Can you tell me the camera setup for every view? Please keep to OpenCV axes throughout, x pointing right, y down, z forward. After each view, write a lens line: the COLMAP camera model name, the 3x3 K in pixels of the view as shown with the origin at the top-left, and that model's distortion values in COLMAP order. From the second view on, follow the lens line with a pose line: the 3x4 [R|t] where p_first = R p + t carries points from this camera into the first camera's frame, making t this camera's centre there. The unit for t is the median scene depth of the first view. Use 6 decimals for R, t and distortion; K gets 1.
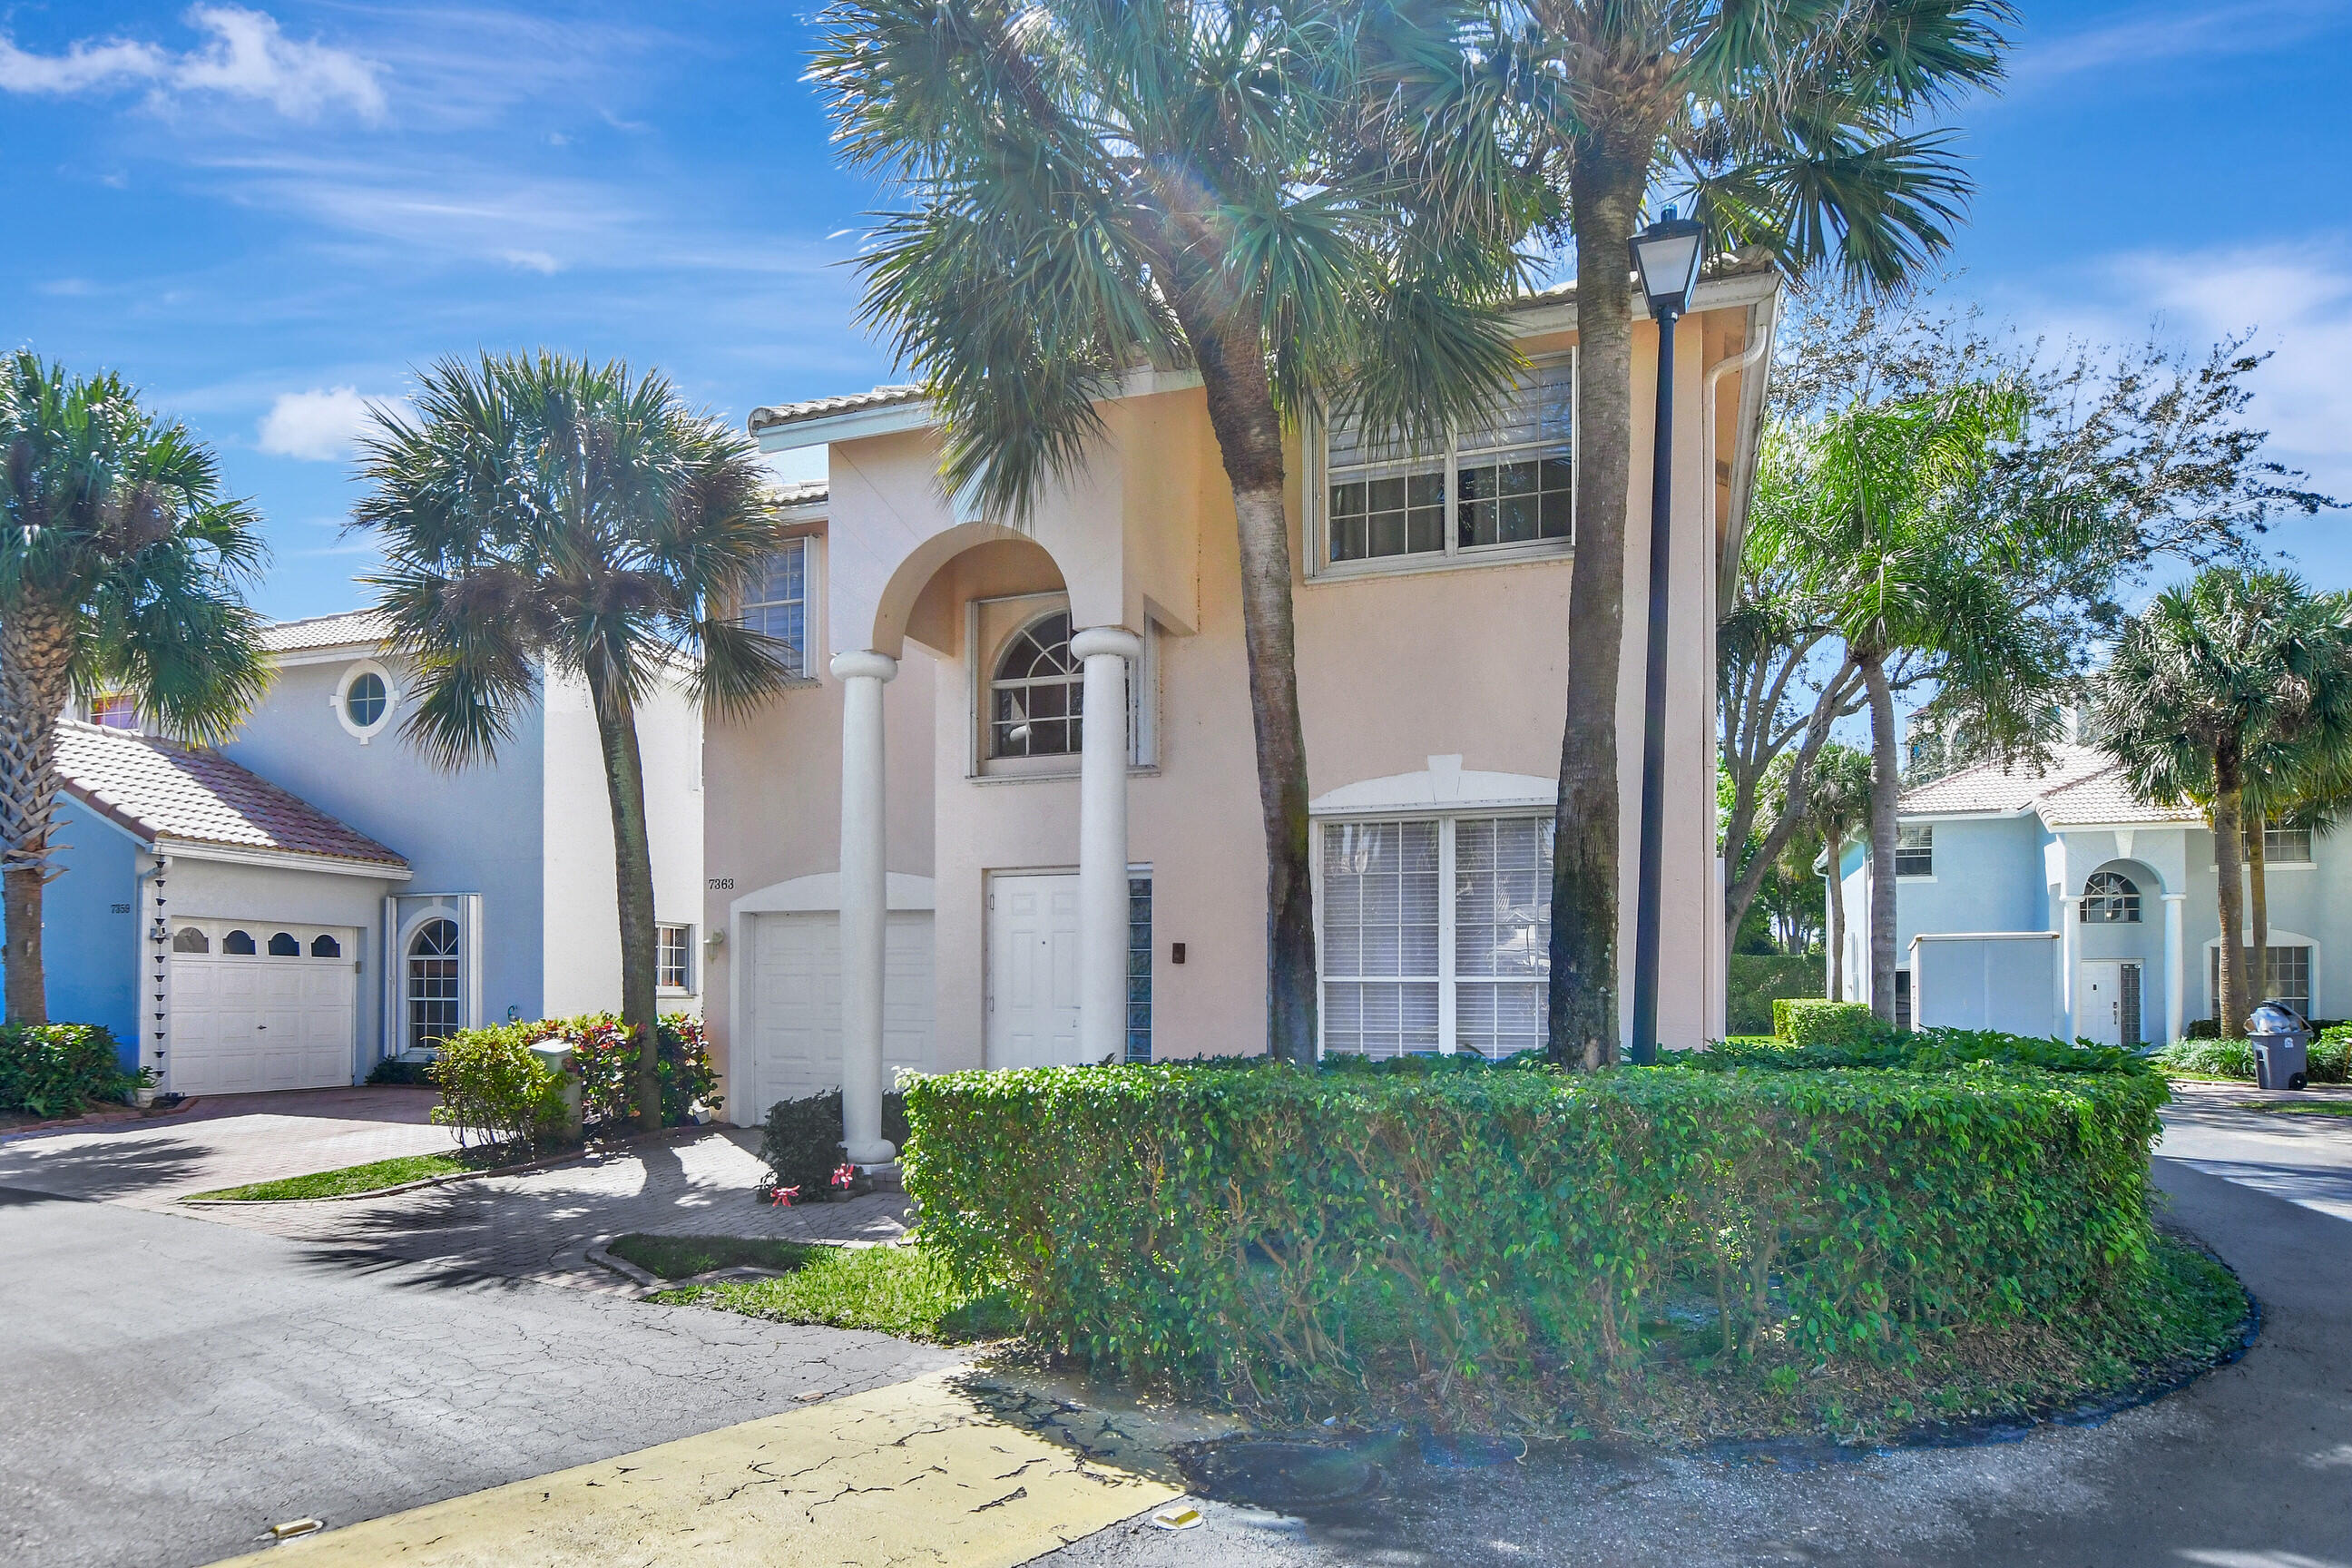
lens RADIAL K [[1329.5, 0, 1182.8], [0, 1329.5, 941.7], [0, 0, 1]] dist [-0.009025, 0.000447]
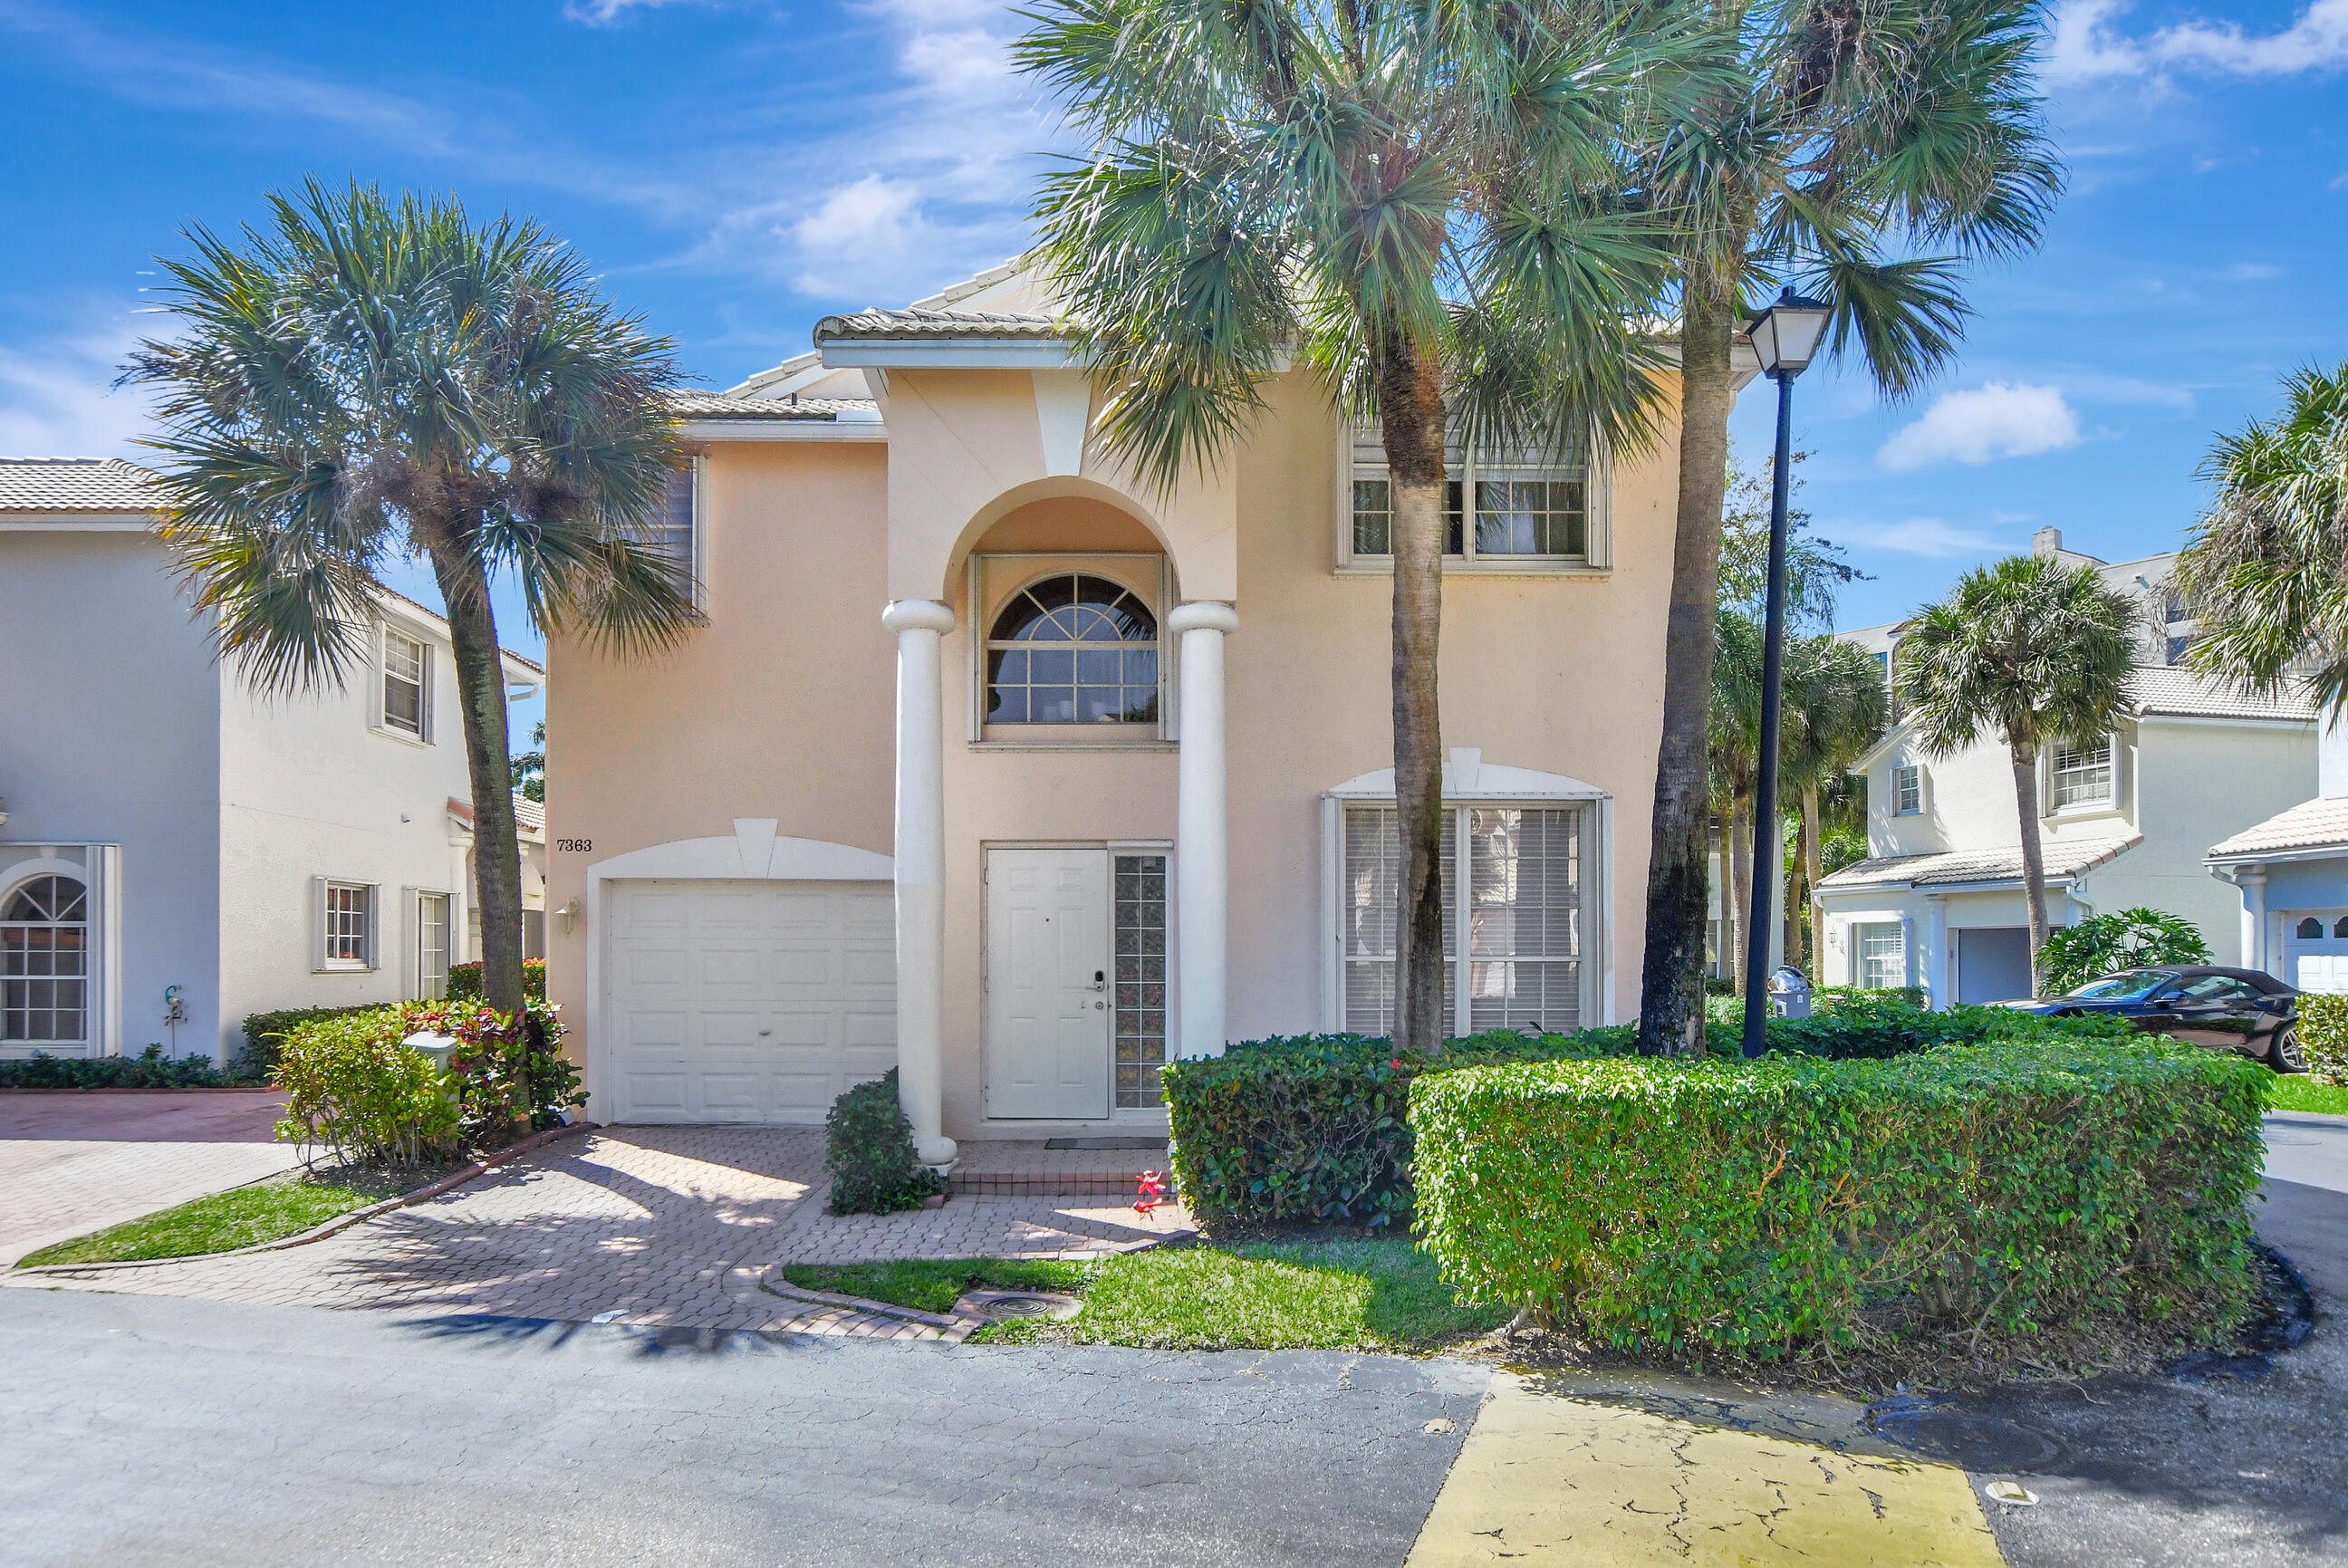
lens RADIAL K [[1308.8, 0, 1168.4], [0, 1308.8, 905.0], [0, 0, 1]] dist [-0.007236, -0.001794]
pose [[0.938219, 0.010986, 0.345868, -0.393330], [-0.011229, 0.999936, -0.001302, -0.011101], [-0.345860, -0.002663, 0.938282, 0.101143]]
